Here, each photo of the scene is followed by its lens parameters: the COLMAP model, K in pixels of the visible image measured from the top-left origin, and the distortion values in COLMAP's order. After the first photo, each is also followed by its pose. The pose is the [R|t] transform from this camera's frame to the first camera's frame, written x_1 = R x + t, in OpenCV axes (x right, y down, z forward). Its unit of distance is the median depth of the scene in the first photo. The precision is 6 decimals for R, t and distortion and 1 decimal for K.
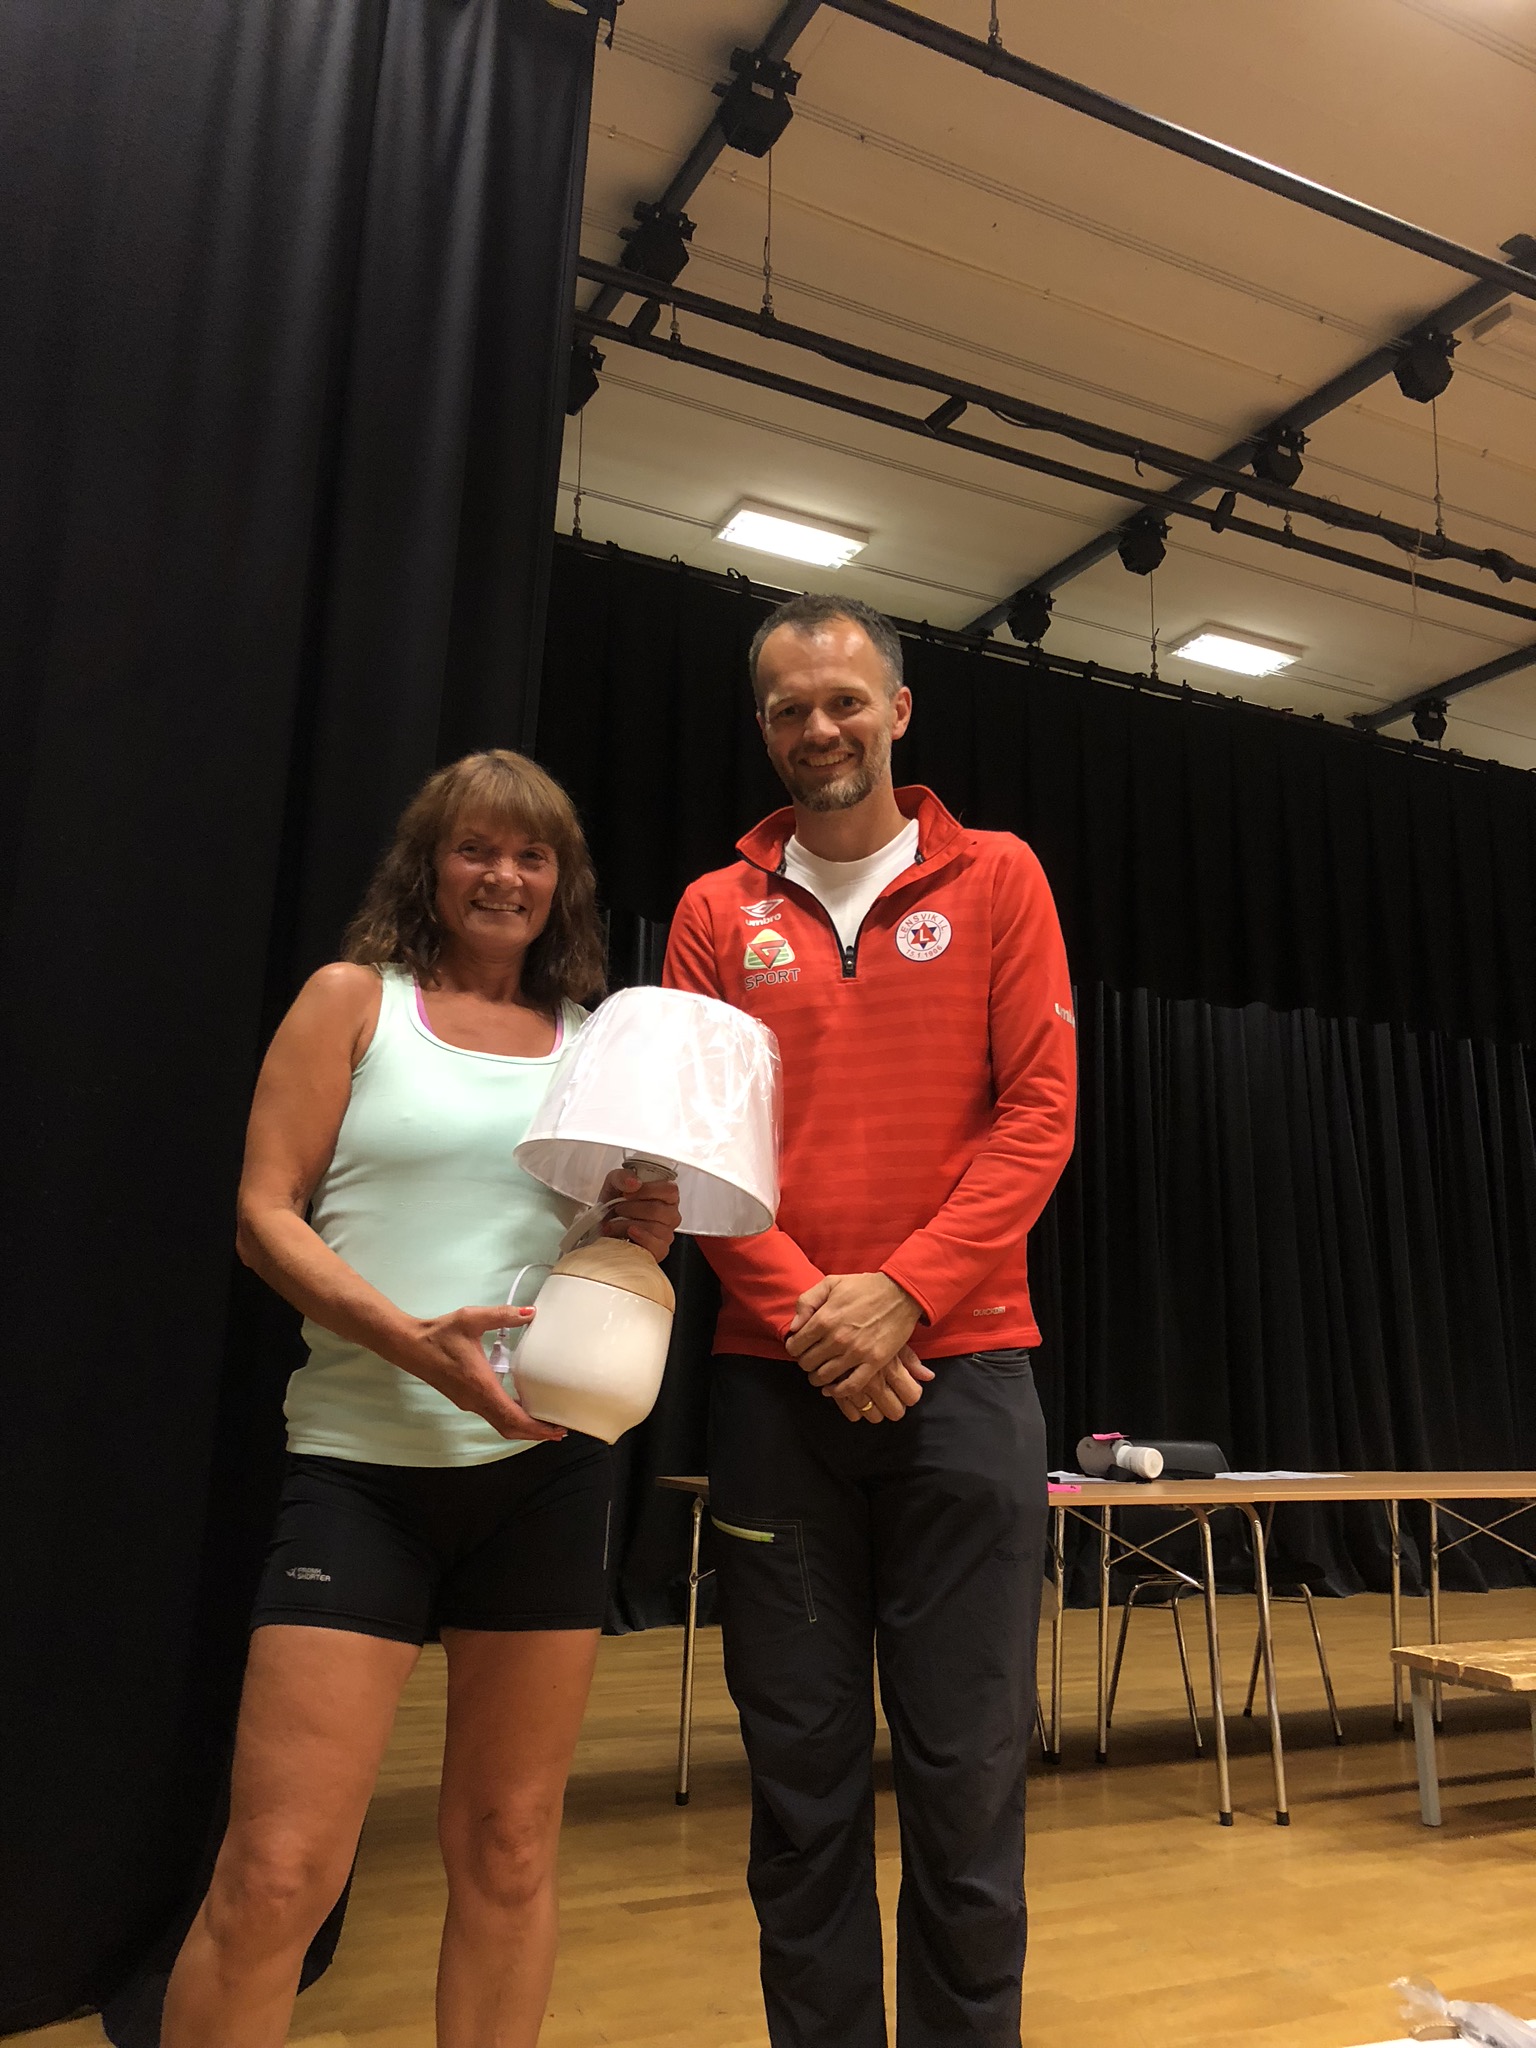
lens RADIAL K [[1664.6, 0, 782.8], [0, 1664.6, 1004.8], [0, 0, 1]] dist [0.014746, -0.002455]
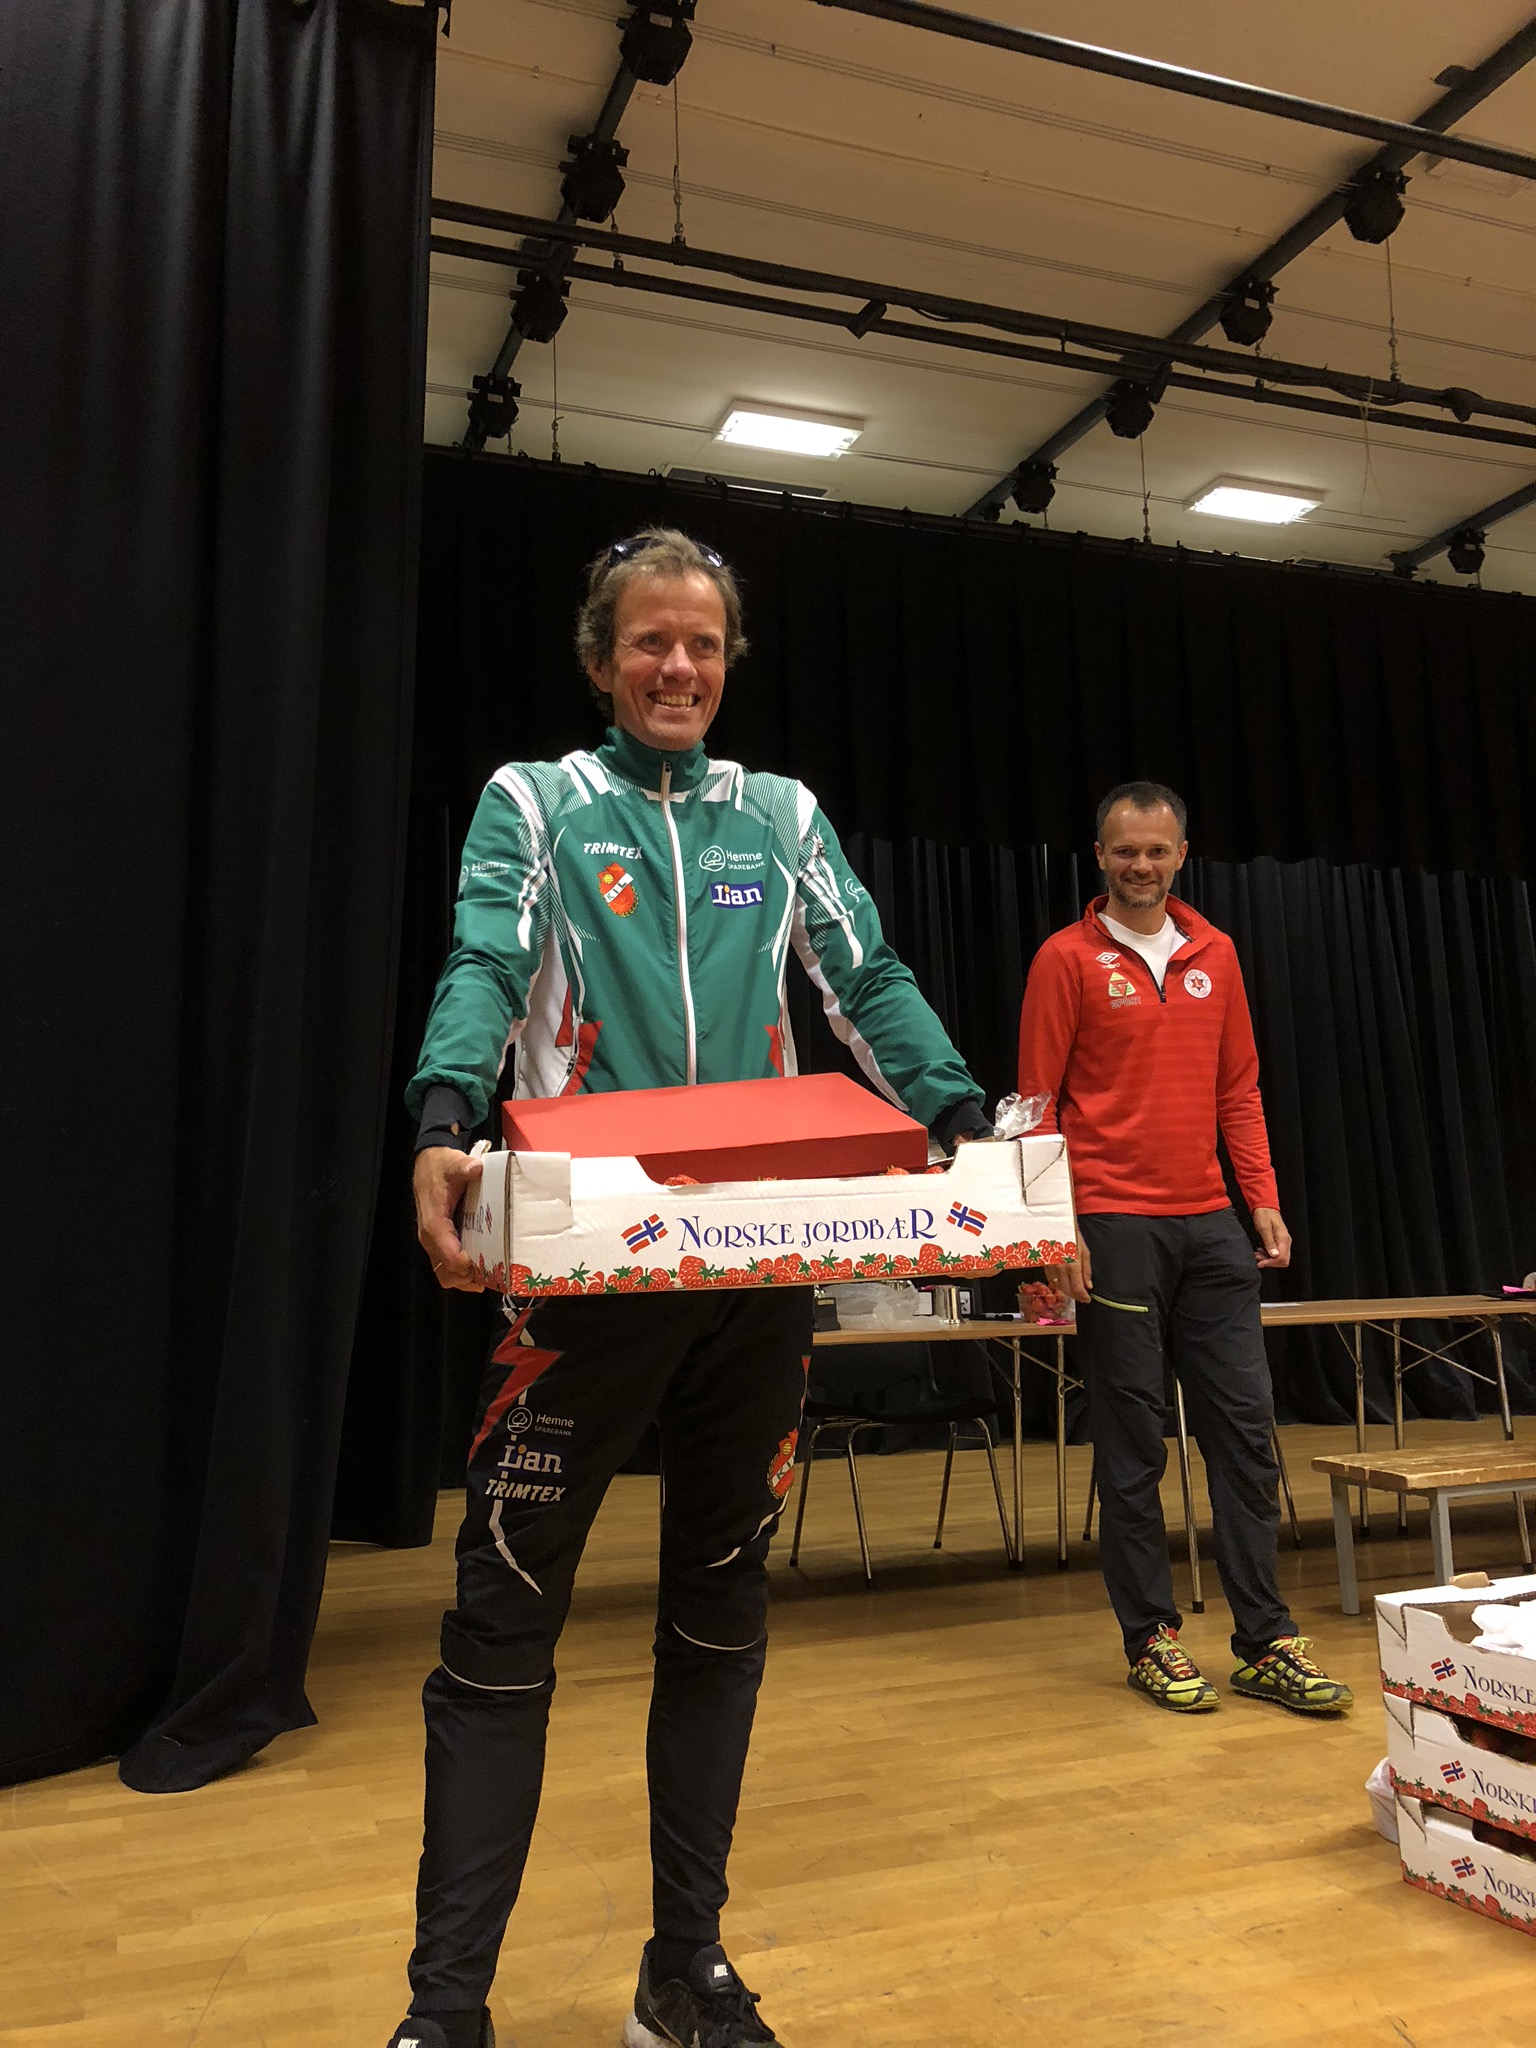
lens RADIAL K [[1664.6, 0, 760.4], [0, 1664.6, 1003.6], [0, 0, 1]] dist [0.014746, -0.002455]
pose [[0.992409, -0.058343, -0.108261, 0.101794], [0.066230, 0.995293, 0.070742, -0.005349], [0.103624, -0.077375, 0.991602, -0.060974]]
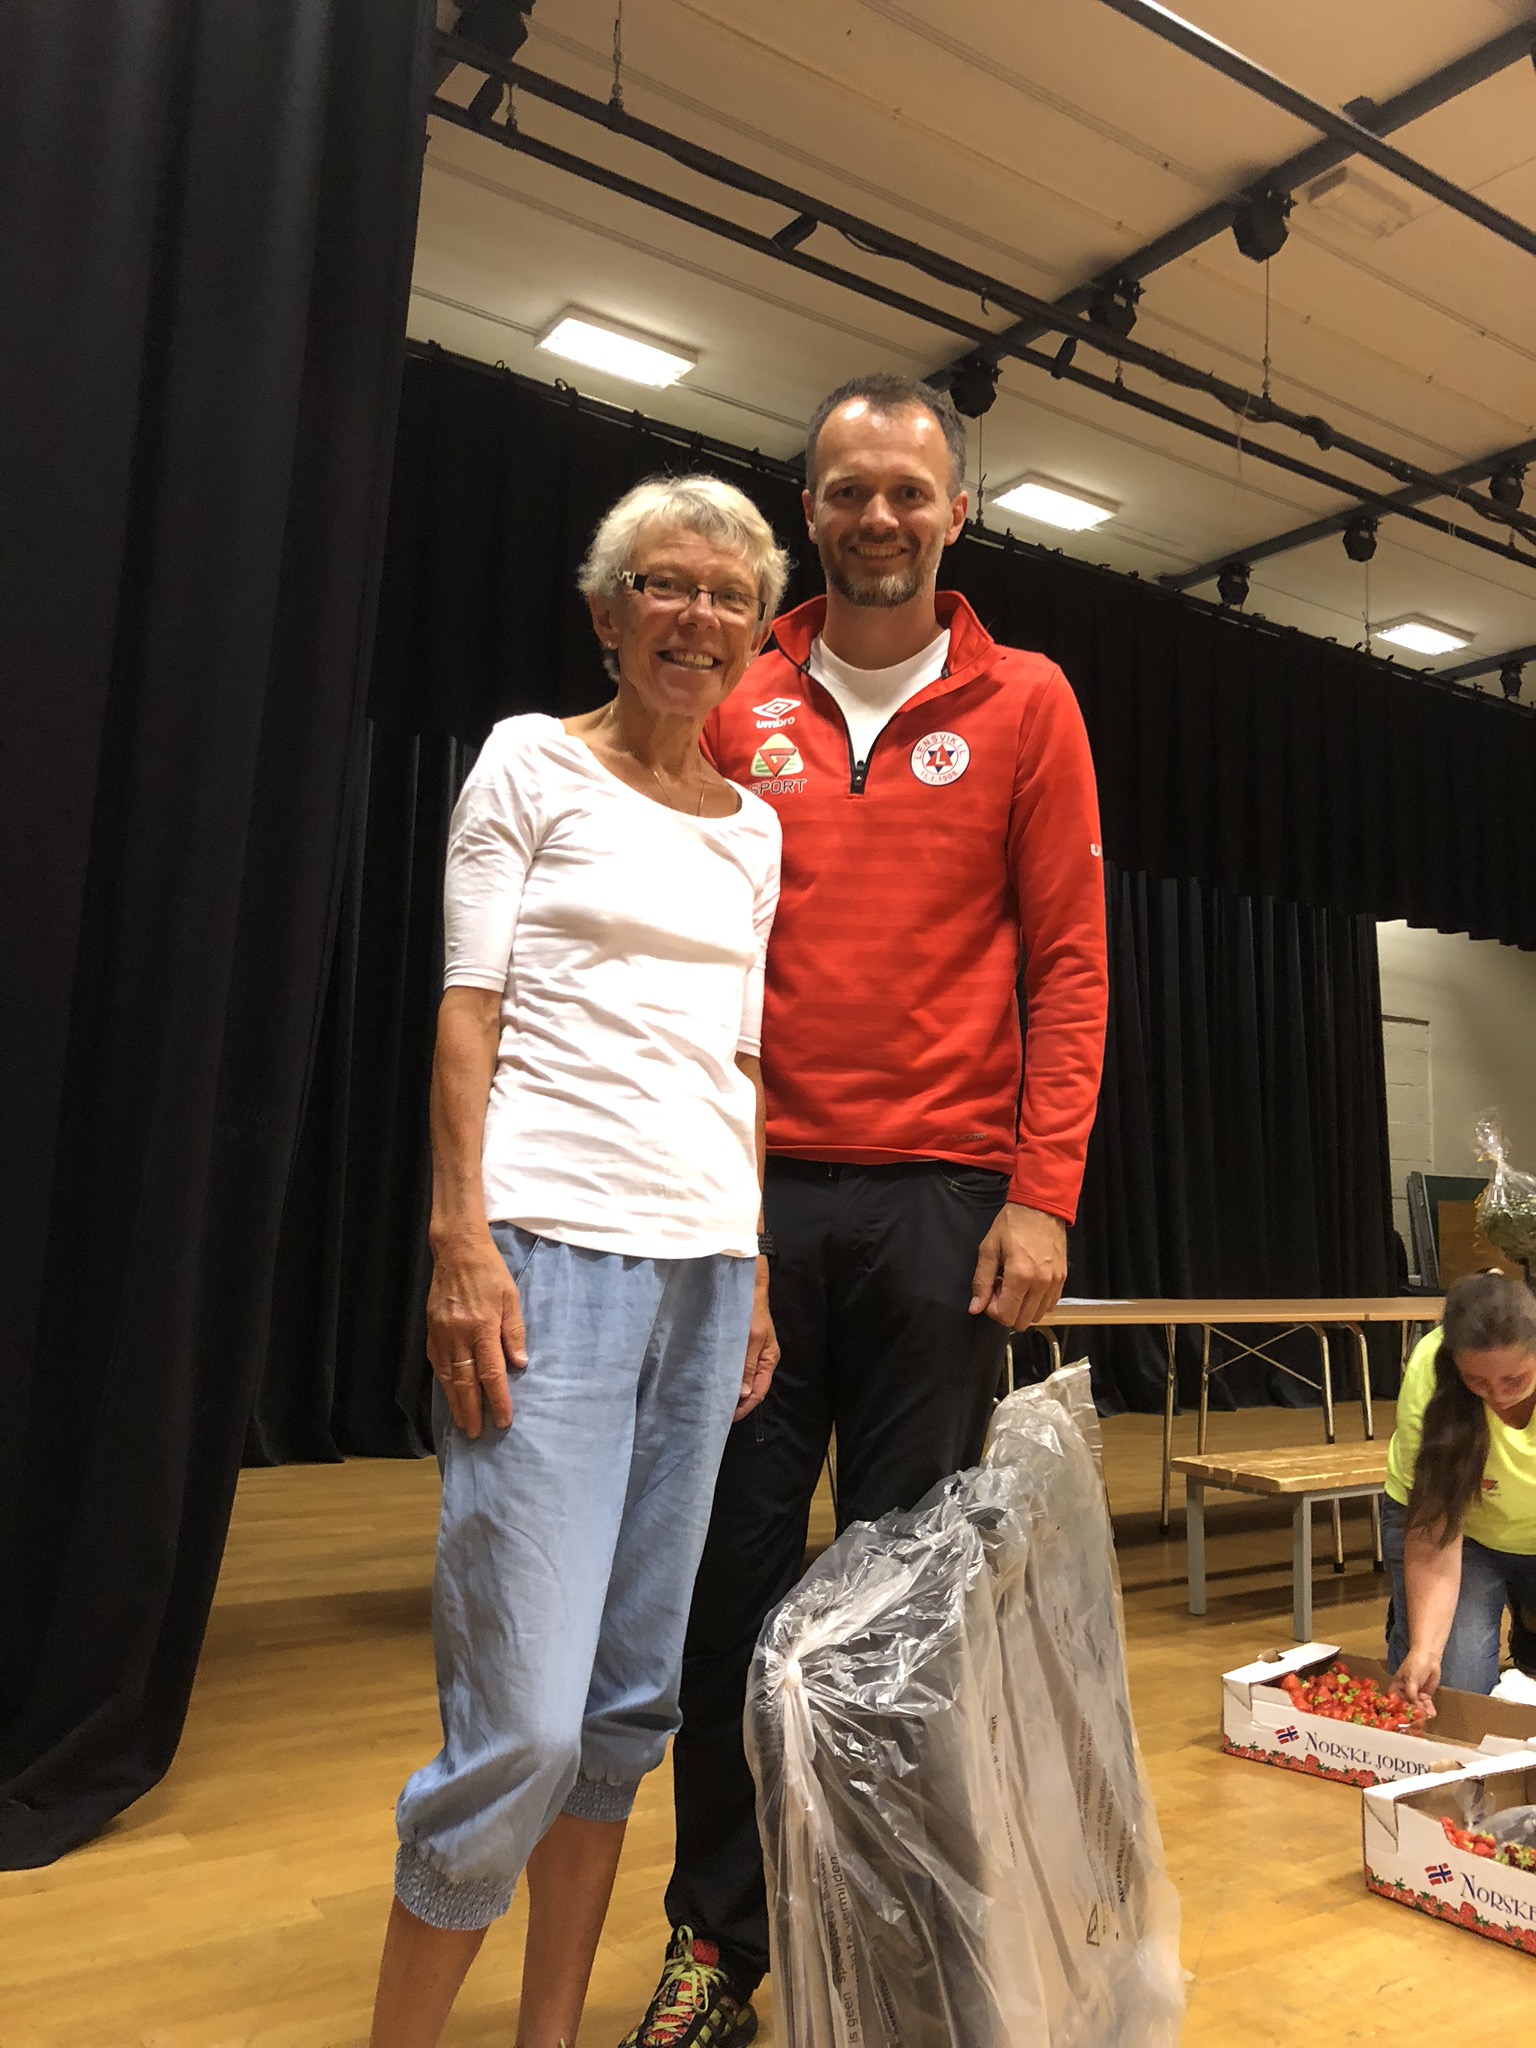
lens RADIAL K [[1664.6, 0, 788.0], [0, 1664.6, 1002.4], [0, 0, 1]] dist [0.014746, -0.002455]
pose [[0.990806, 0.025151, 0.132933, -0.020647], [-0.037533, 0.995100, 0.091476, 0.002486], [-0.129981, -0.095624, 0.986895, -0.000406]]
